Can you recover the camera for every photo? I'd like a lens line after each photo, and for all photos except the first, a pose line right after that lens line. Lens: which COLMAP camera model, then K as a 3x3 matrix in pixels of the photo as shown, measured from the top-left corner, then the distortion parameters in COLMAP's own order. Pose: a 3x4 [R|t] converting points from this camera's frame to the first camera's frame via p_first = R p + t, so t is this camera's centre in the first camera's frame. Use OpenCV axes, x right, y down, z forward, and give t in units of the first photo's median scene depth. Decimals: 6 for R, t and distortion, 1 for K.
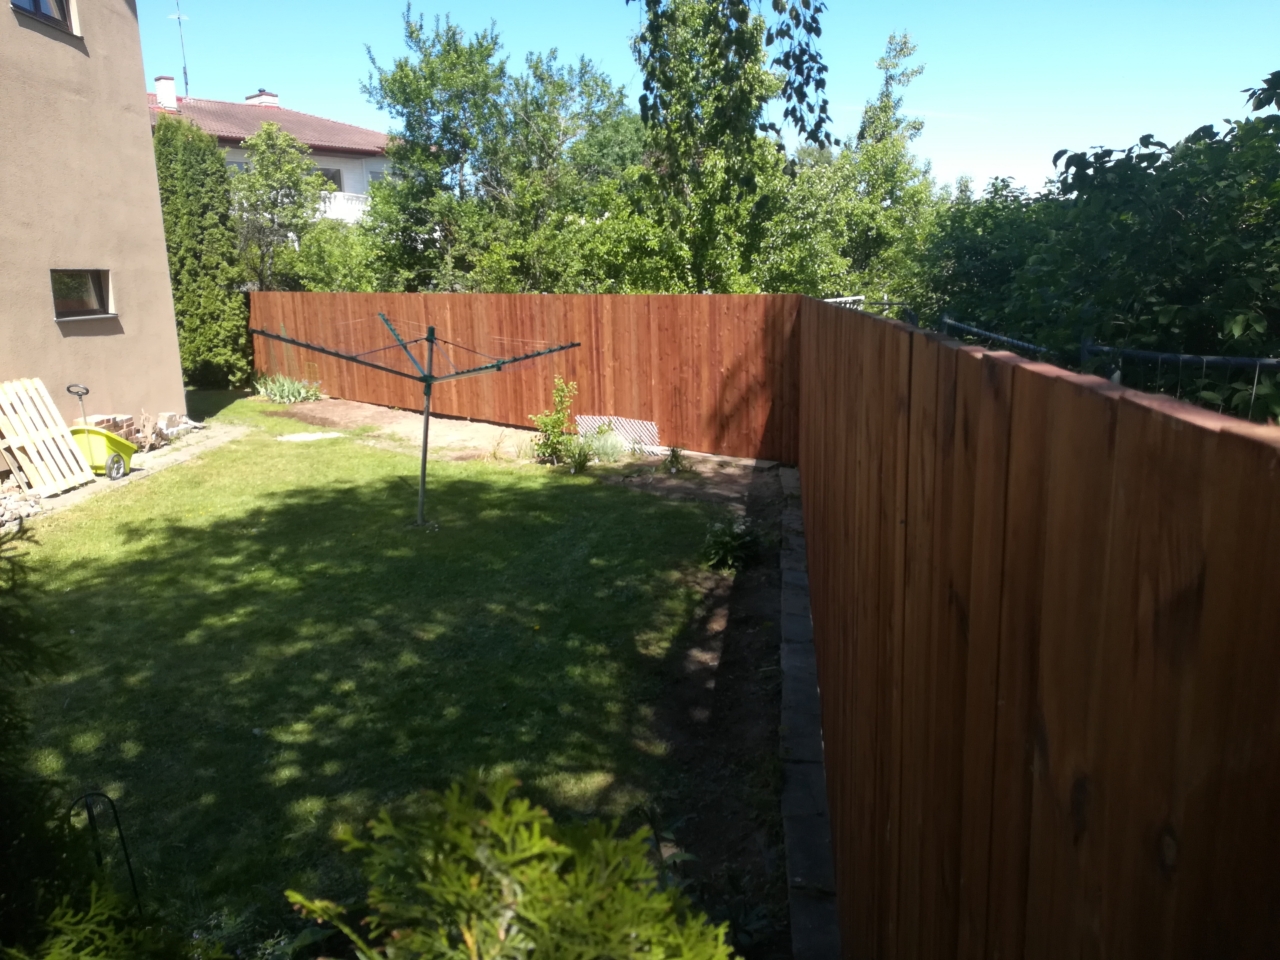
lens RADIAL K [[963.0, 0, 644.2], [0, 963.0, 479.2], [0, 0, 1]] dist [-0.001716, -0.008854]
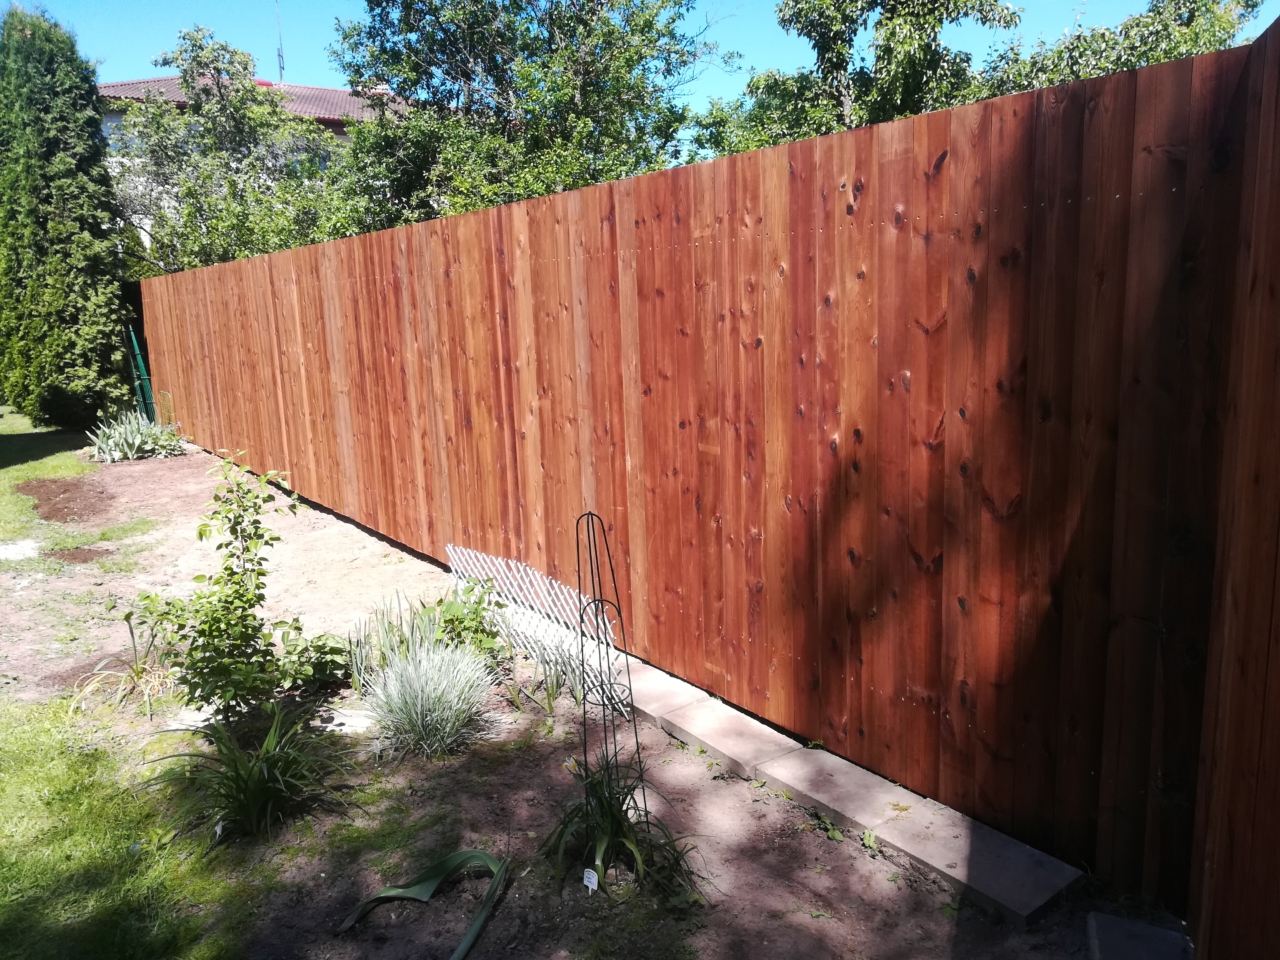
lens RADIAL K [[963.0, 0, 634.3], [0, 963.0, 485.0], [0, 0, 1]] dist [-0.001716, -0.008854]
pose [[0.978309, 0.022224, -0.205955, 0.052284], [-0.025852, 0.999554, -0.014941, -0.060732], [0.205531, 0.019941, 0.978447, 0.471701]]
